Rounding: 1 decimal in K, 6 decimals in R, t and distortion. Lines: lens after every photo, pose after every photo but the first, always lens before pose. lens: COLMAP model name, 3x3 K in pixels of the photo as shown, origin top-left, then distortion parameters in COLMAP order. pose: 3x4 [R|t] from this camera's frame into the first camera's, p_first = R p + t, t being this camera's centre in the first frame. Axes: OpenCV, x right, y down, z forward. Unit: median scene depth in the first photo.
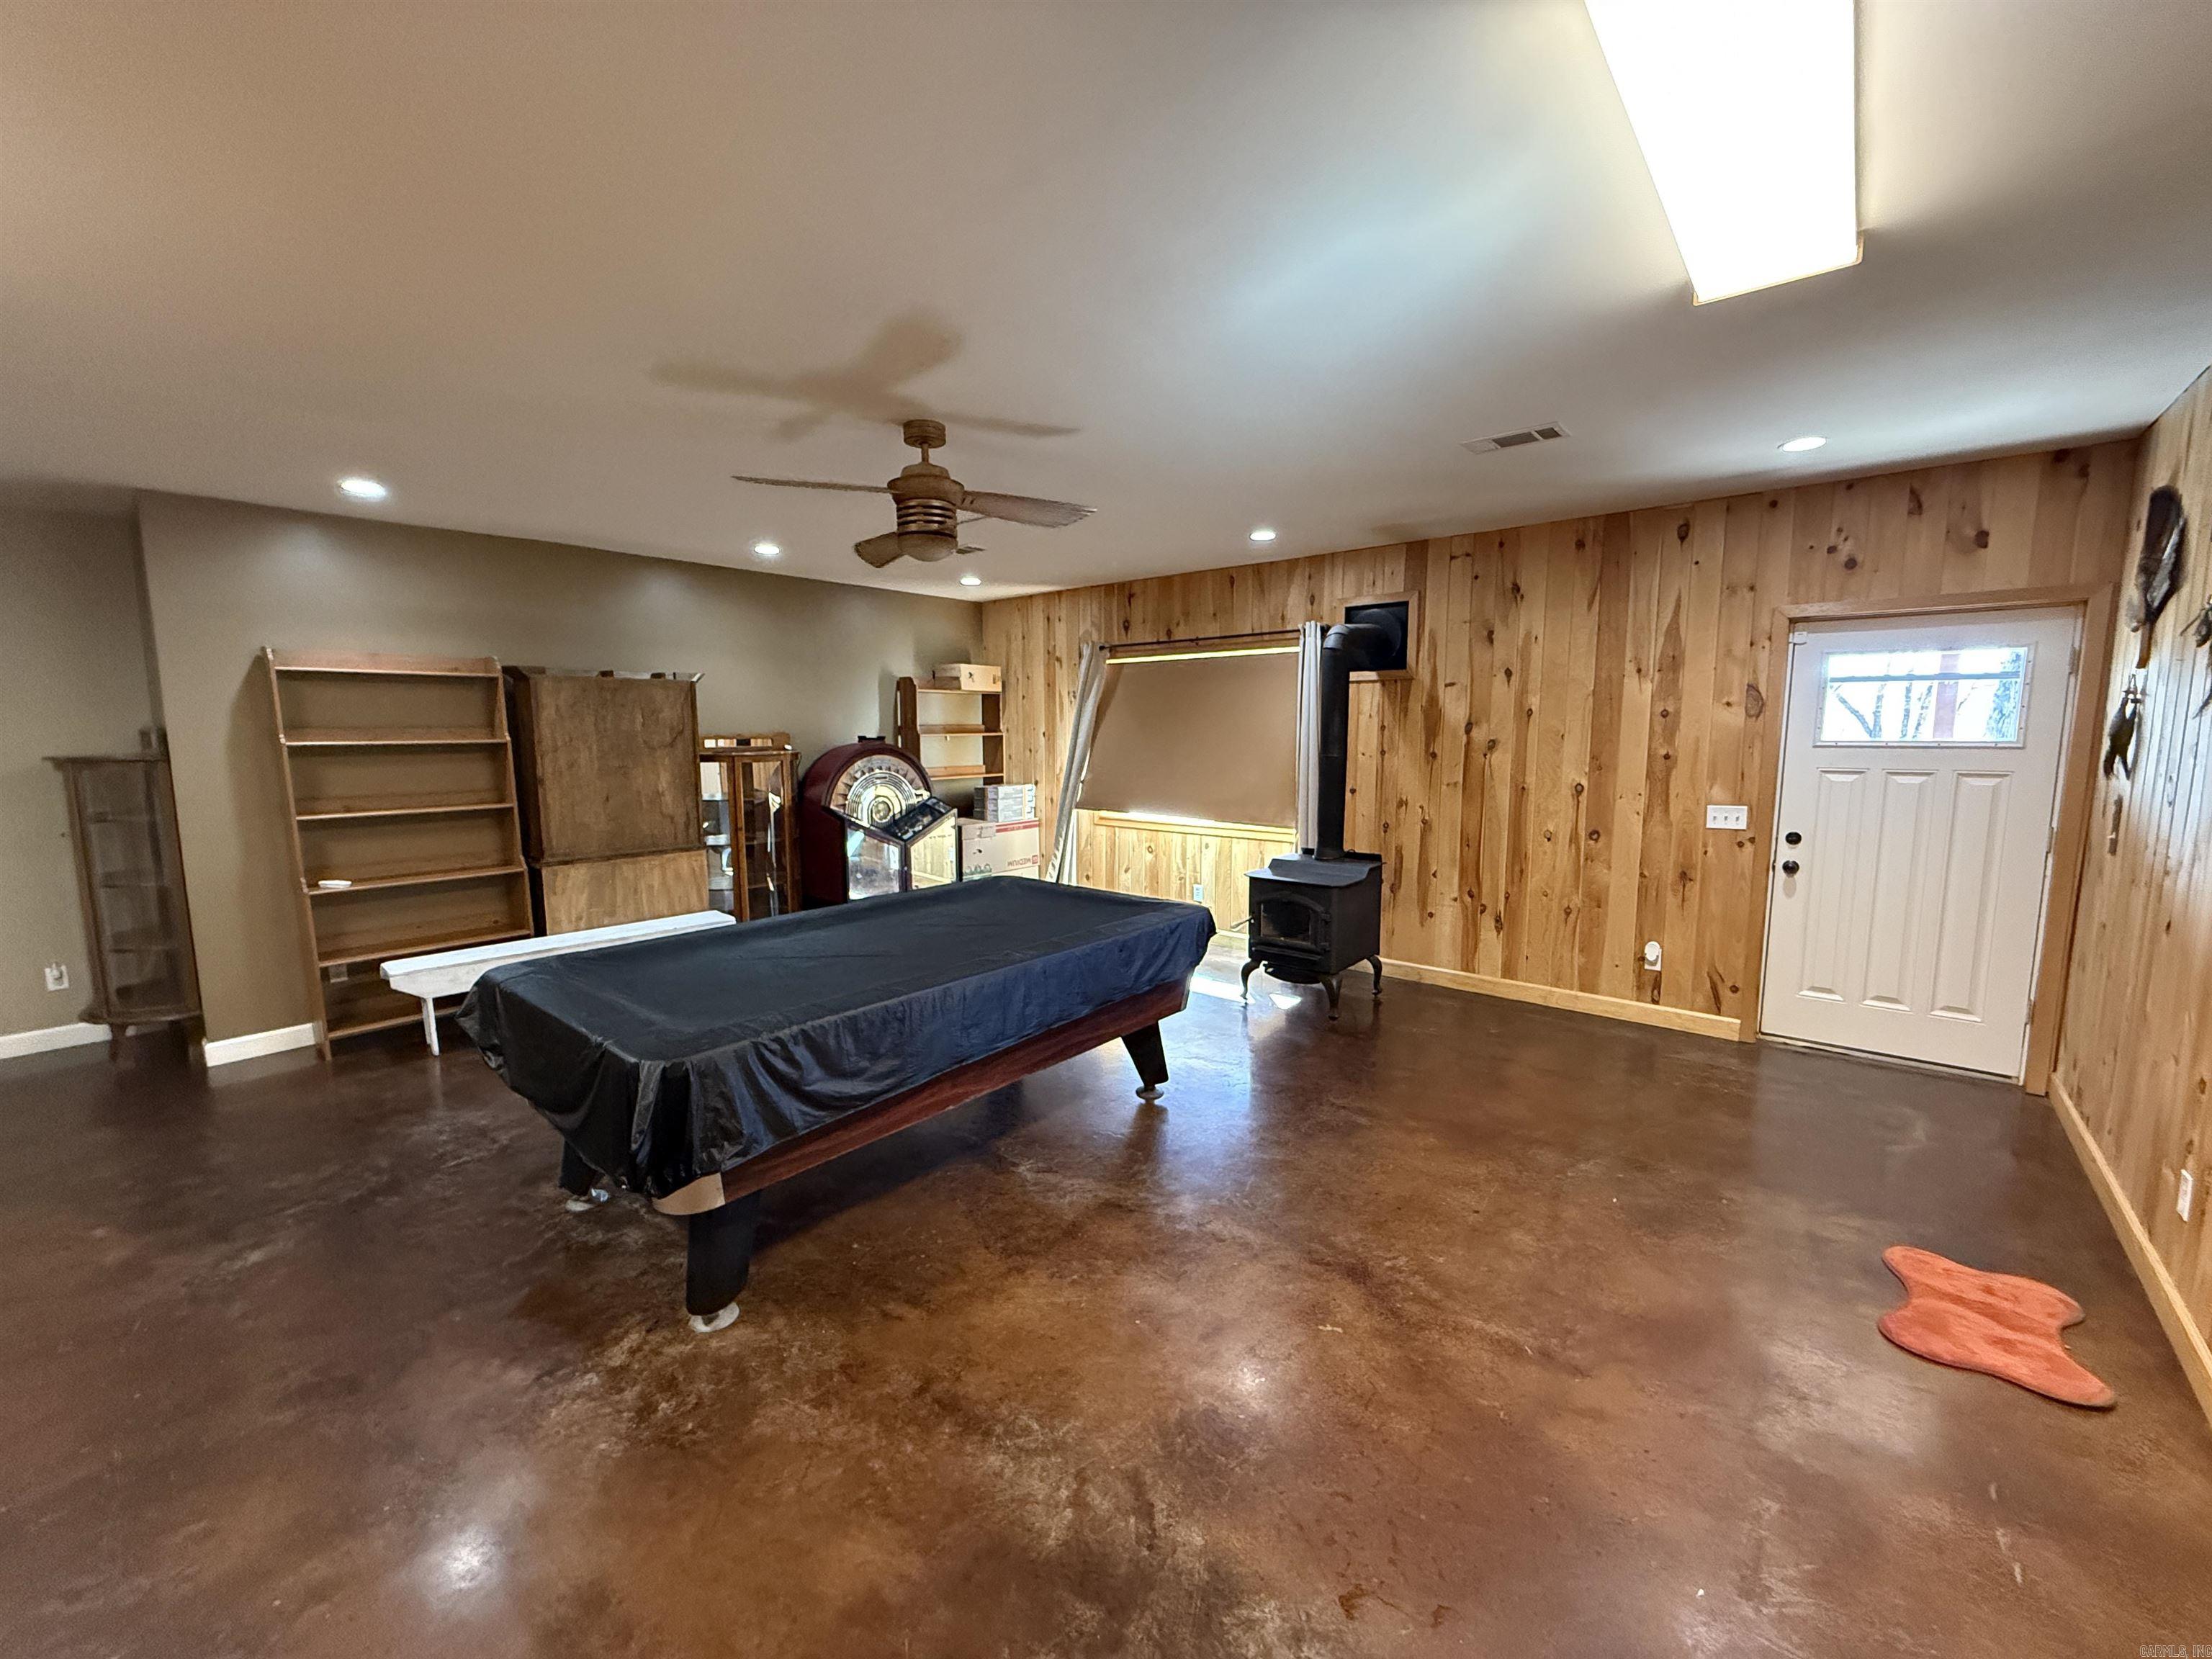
lens RADIAL K [[880.7, 0, 1102.5], [0, 880.7, 832.7], [0, 0, 1]] dist [0.000513, 0.000245]
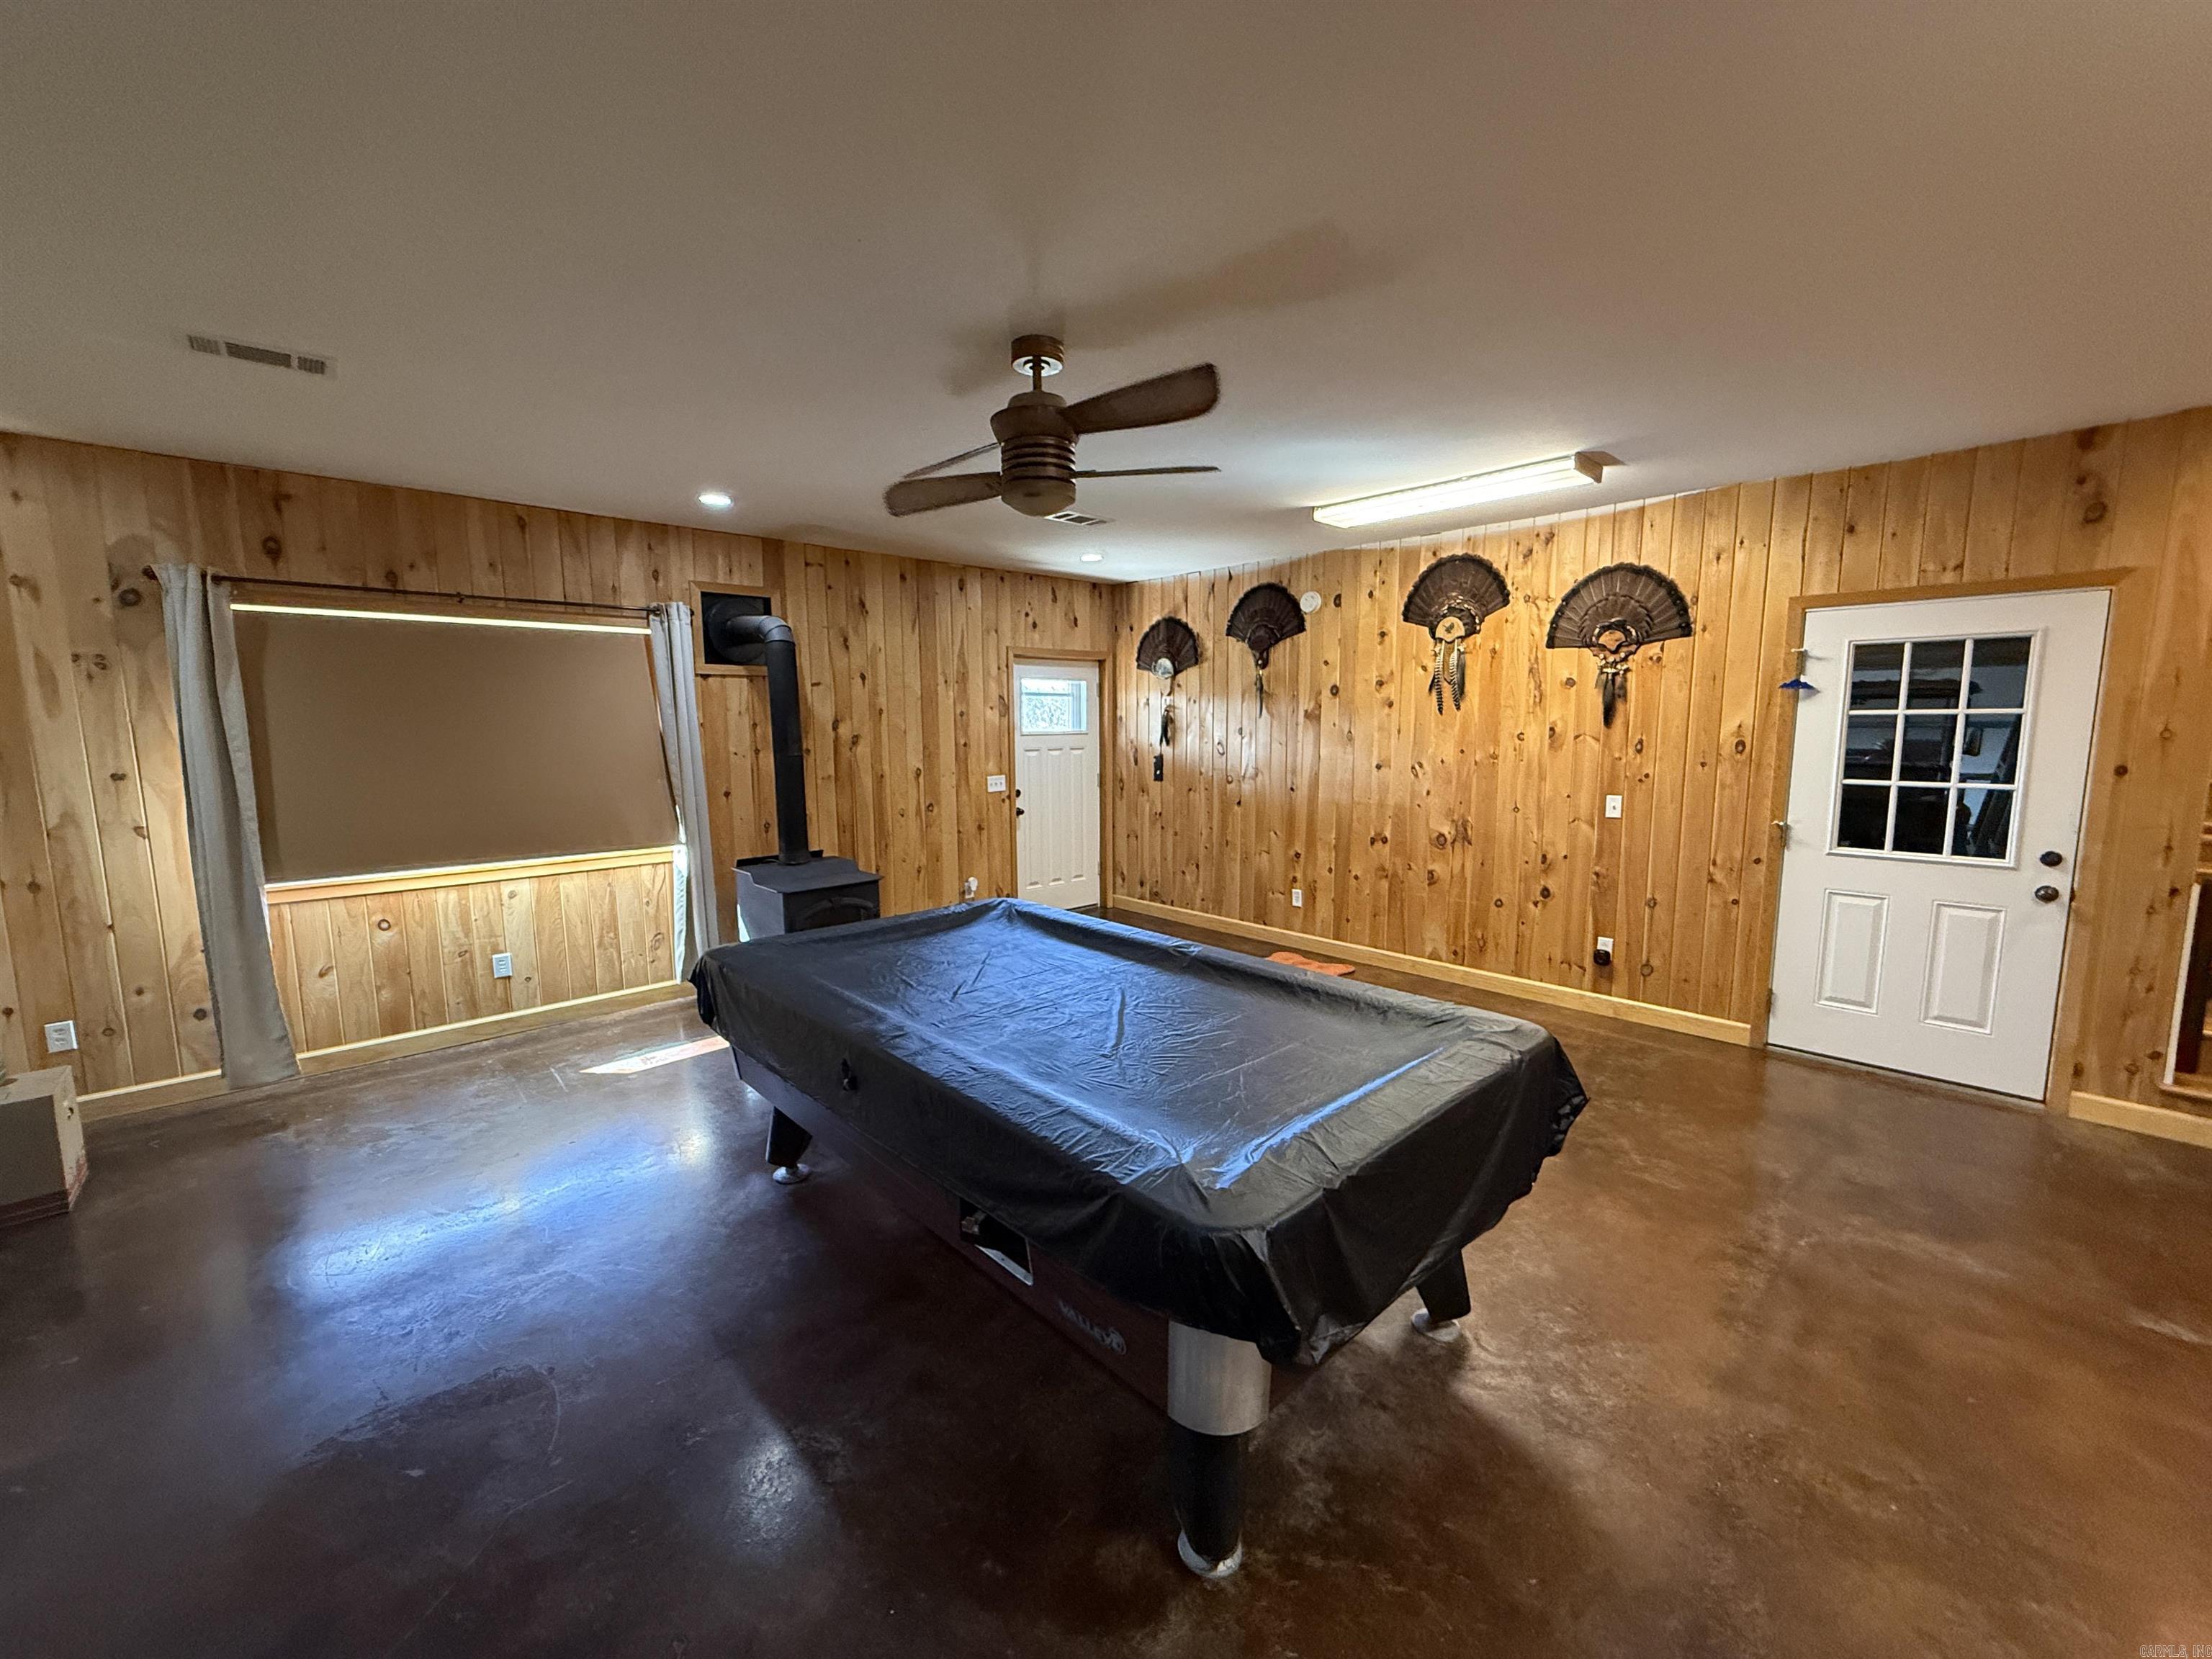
lens RADIAL K [[880.7, 0, 1100.8], [0, 880.7, 830.6], [0, 0, 1]] dist [0.000513, 0.000245]
pose [[0.111223, -0.121775, 0.986306, -0.760560], [0.123122, 0.986507, 0.107915, -0.078829], [-0.986139, 0.109433, 0.124715, 0.653940]]
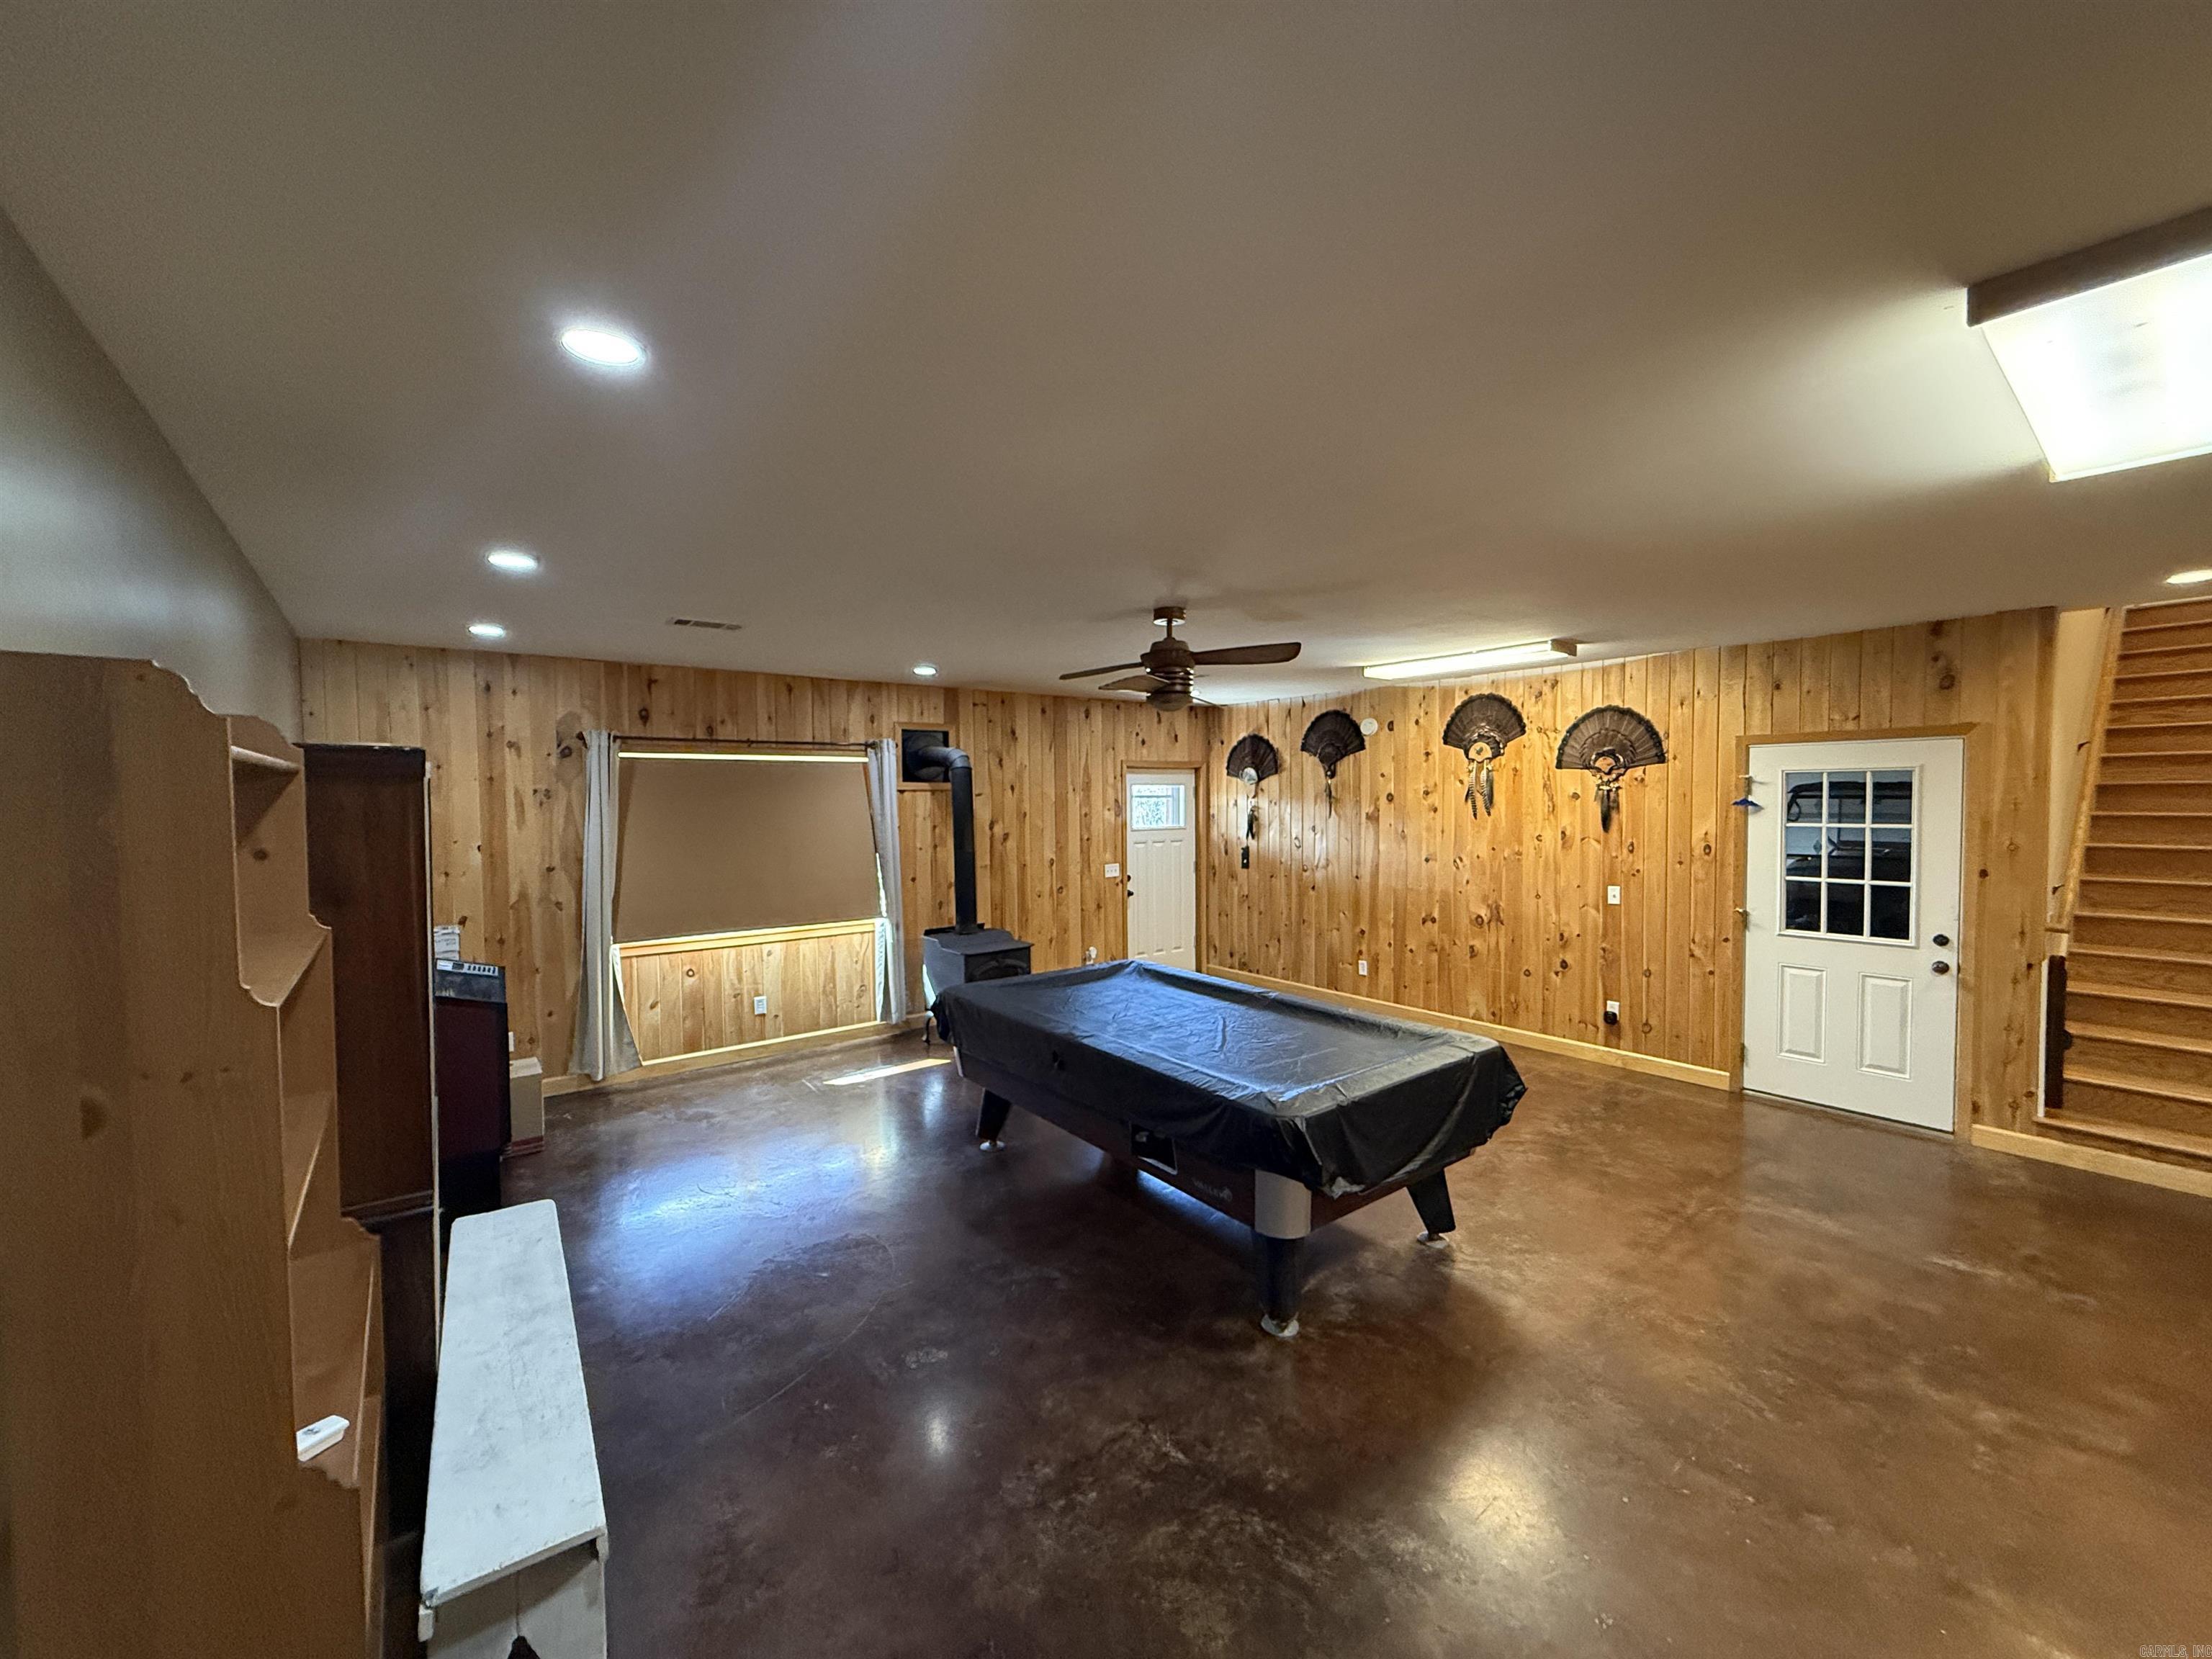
lens RADIAL K [[880.7, 0, 1101.3], [0, 880.7, 831.5], [0, 0, 1]] dist [0.000513, 0.000245]
pose [[0.204745, -0.036832, 0.978122, -1.096363], [0.123470, 0.992281, 0.011520, -0.122978], [-0.970997, 0.118410, 0.207712, 0.636886]]
